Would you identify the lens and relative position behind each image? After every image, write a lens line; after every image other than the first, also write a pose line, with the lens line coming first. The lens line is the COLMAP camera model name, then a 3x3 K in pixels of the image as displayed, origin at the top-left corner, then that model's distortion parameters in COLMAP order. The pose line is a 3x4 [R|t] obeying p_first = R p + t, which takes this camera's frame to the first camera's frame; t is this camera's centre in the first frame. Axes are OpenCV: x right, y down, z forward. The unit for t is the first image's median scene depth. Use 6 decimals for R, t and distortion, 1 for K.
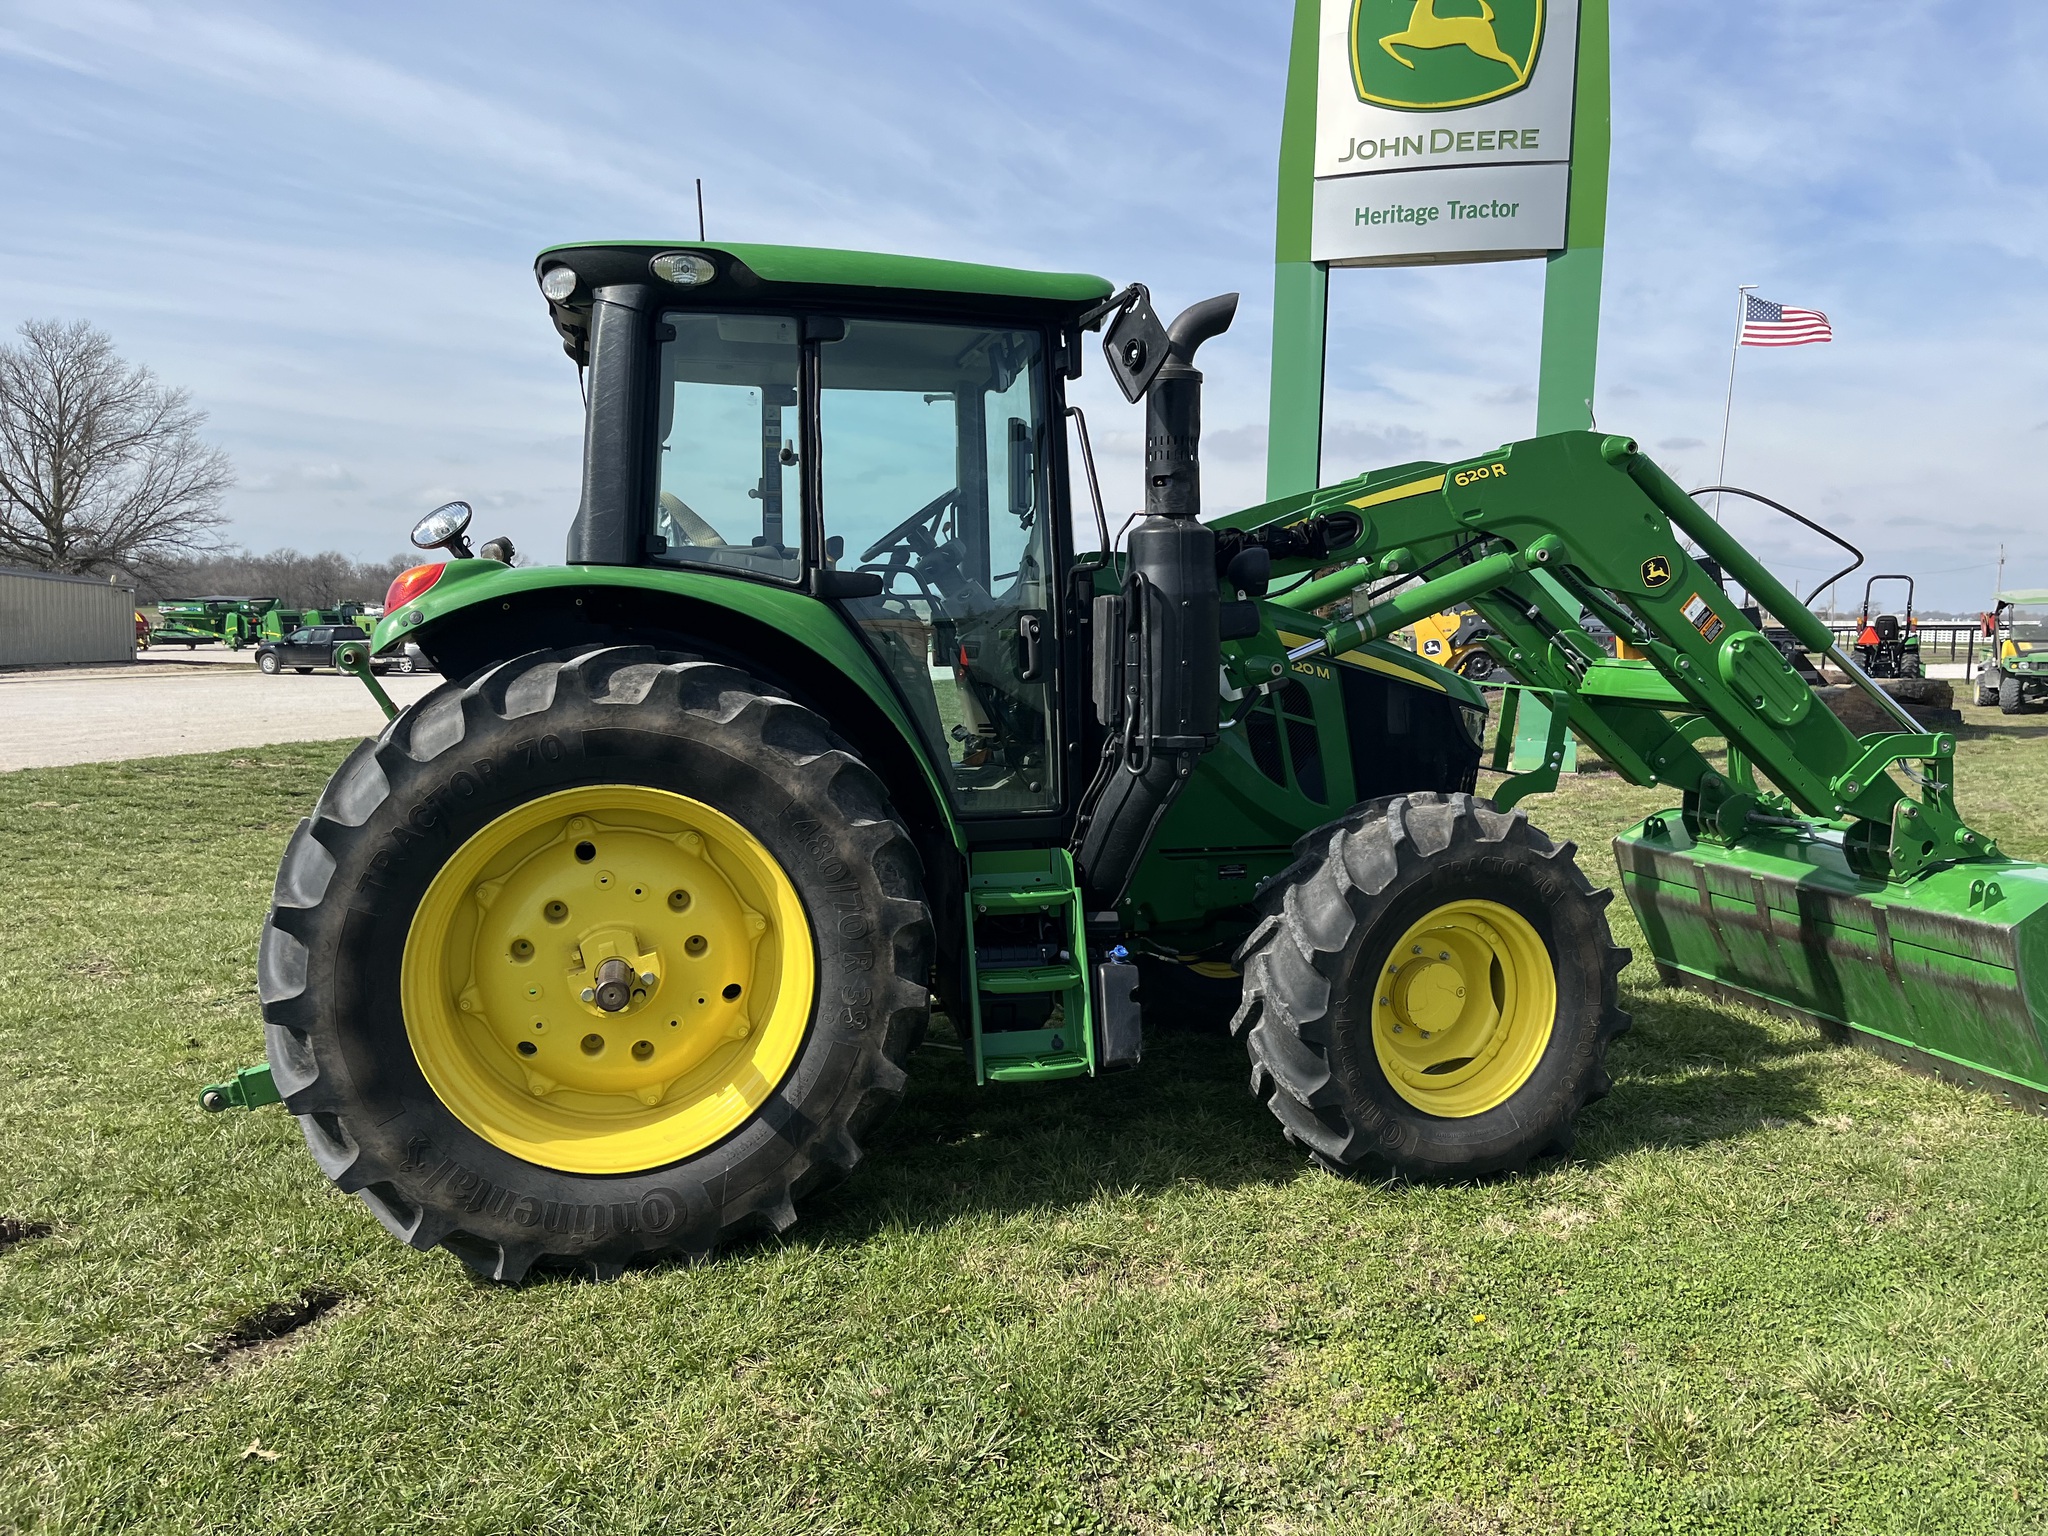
lens RADIAL K [[1548.8, 0, 1048.8], [0, 1548.8, 783.8], [0, 0, 1]] dist [0.061916, -0.084687]
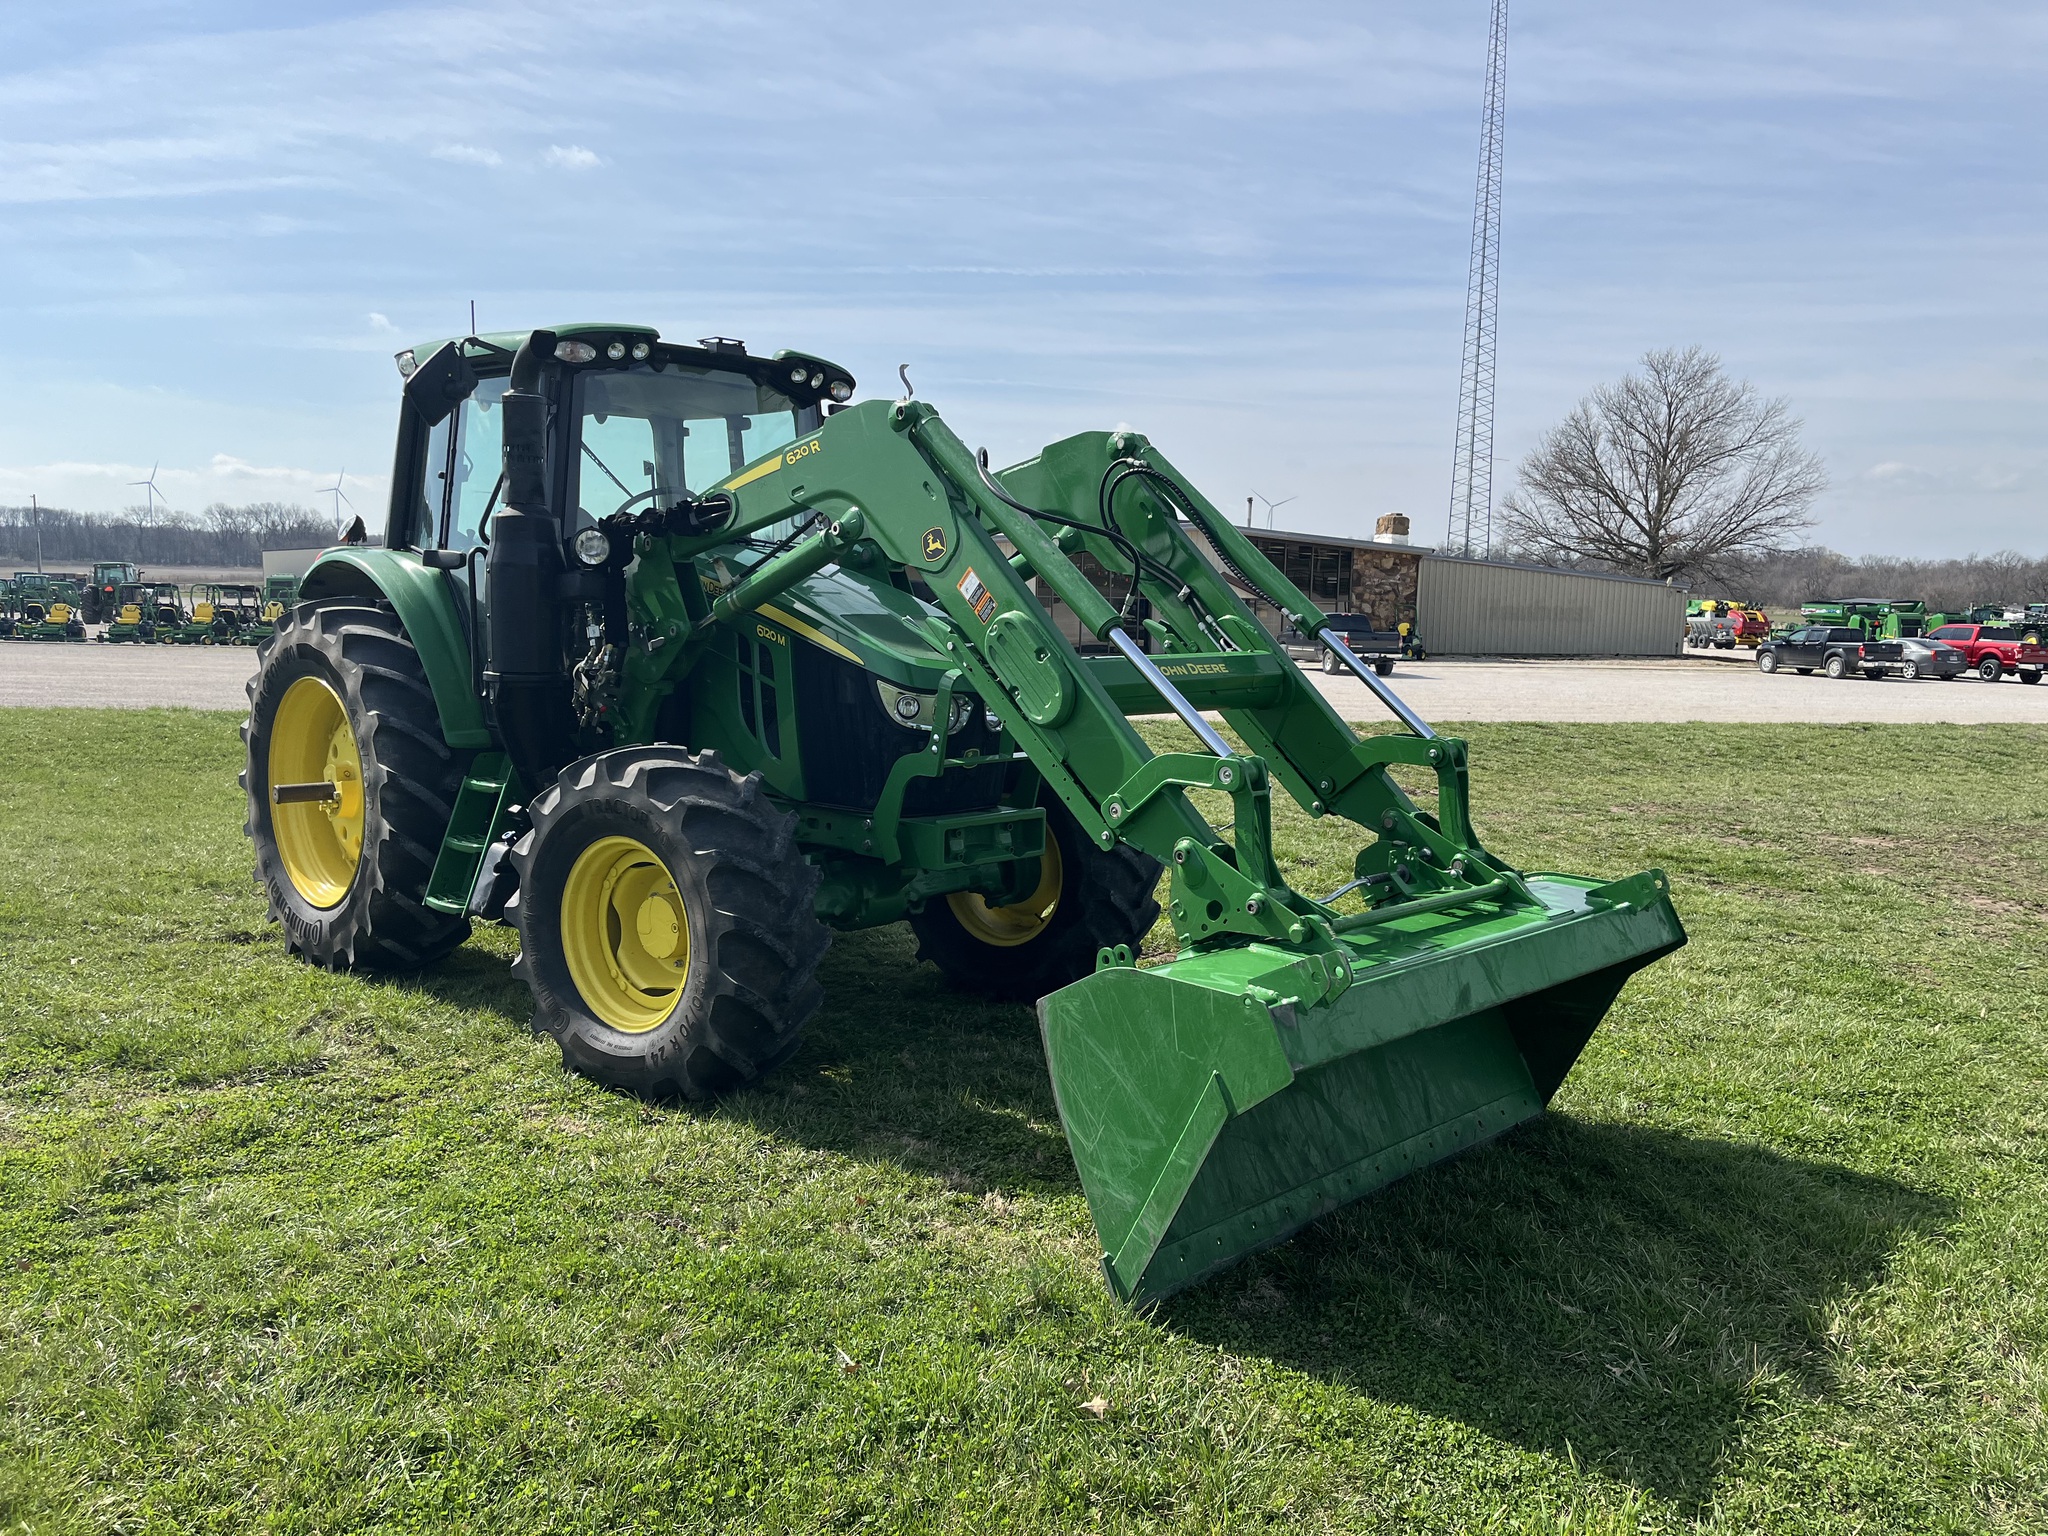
lens RADIAL K [[1548.8, 0, 1053.3], [0, 1548.8, 758.7], [0, 0, 1]] dist [0.061916, -0.084687]
pose [[0.534392, 0.098056, -0.839530, 1.338807], [-0.113518, 0.992576, 0.043674, -0.063766], [0.837579, 0.071963, 0.541555, 0.631415]]
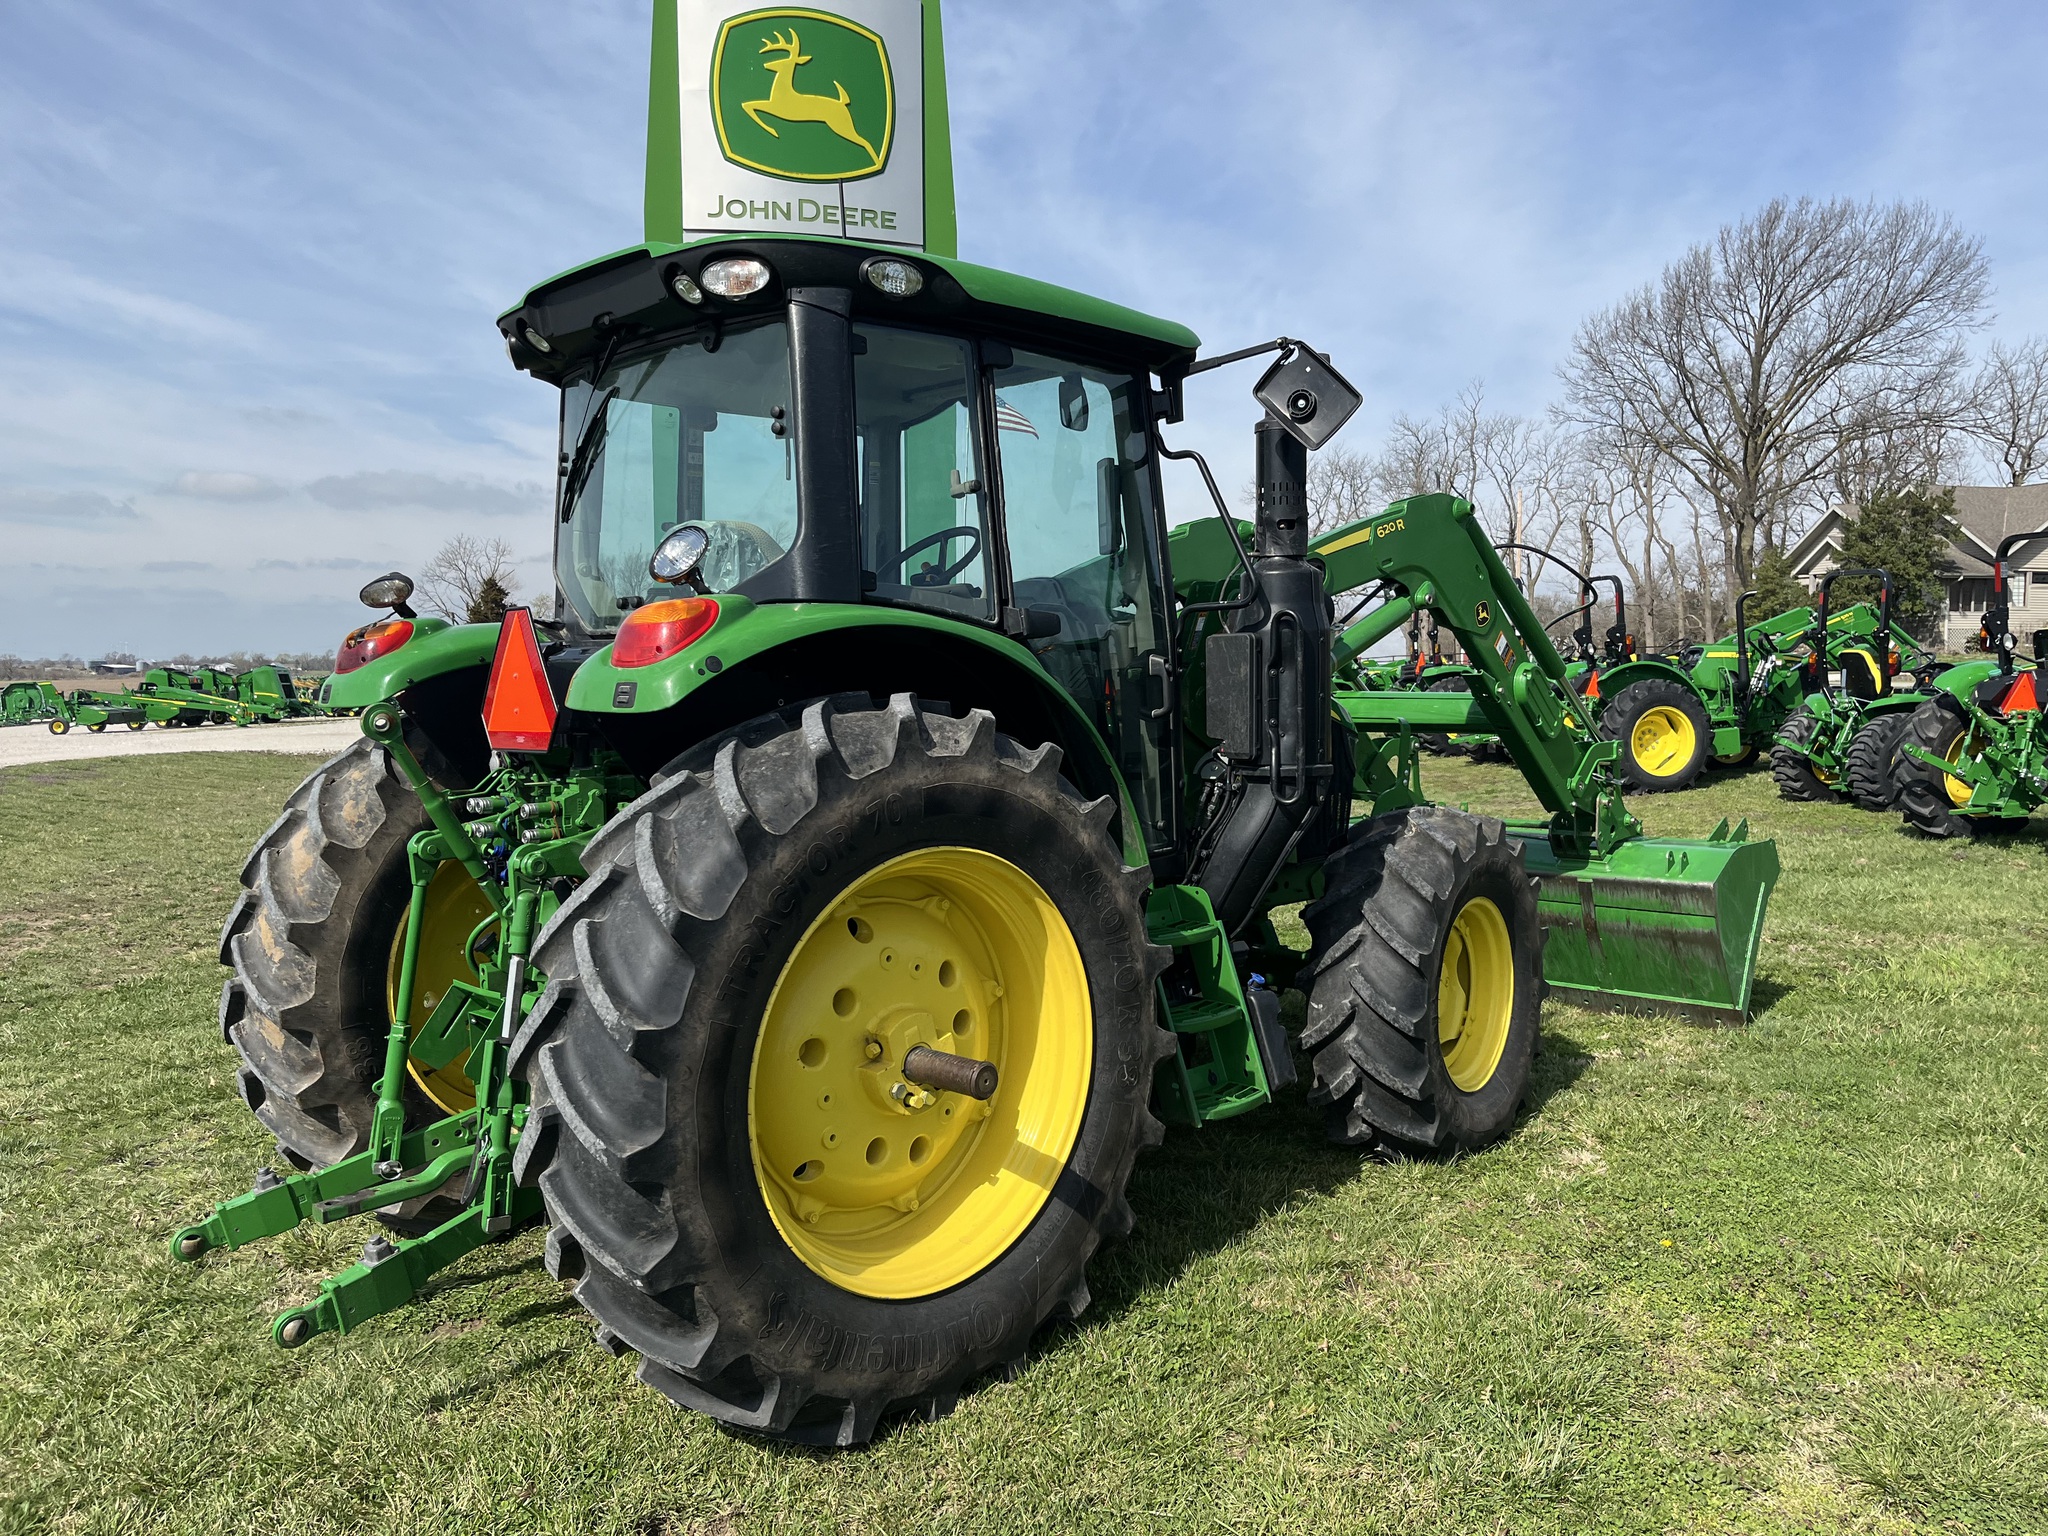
lens RADIAL K [[1548.8, 0, 1050.0], [0, 1548.8, 785.7], [0, 0, 1]] dist [0.061916, -0.084687]
pose [[0.857545, -0.057587, 0.511176, -0.562420], [0.075516, 0.997041, -0.014364, -0.014156], [-0.508837, 0.050920, 0.859356, 0.170375]]
